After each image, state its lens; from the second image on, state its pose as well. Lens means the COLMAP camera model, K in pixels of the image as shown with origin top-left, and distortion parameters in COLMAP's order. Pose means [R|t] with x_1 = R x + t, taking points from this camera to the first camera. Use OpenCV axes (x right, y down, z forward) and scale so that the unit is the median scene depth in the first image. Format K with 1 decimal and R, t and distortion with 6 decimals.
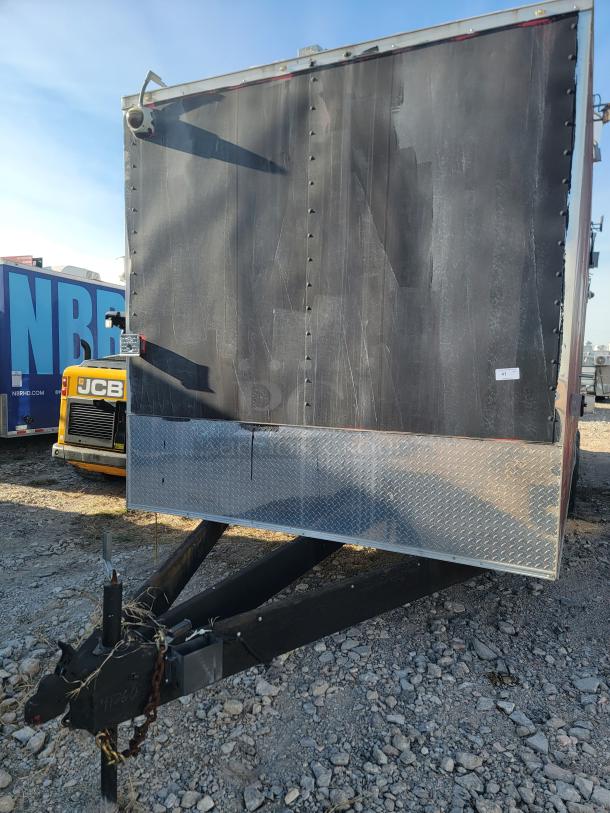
lens RADIAL K [[568.0, 0, 302.7], [0, 568.0, 405.3], [0, 0, 1]] dist [0.091929, -0.082147]
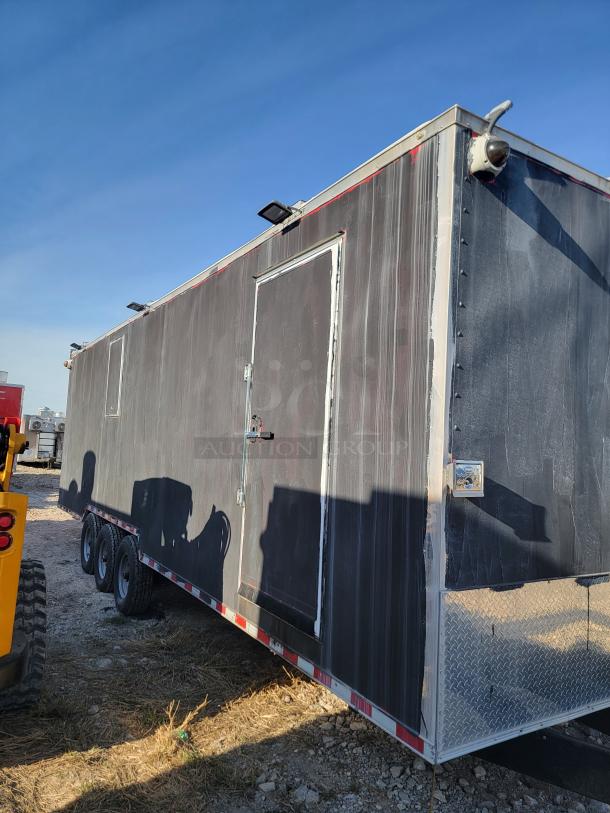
lens RADIAL K [[568.0, 0, 302.7], [0, 568.0, 405.3], [0, 0, 1]] dist [0.091929, -0.082147]
pose [[0.539182, 0.064142, 0.839743, -0.989717], [0.021214, 0.995745, -0.089678, -0.140577], [-0.841922, 0.066167, 0.535527, 0.859885]]
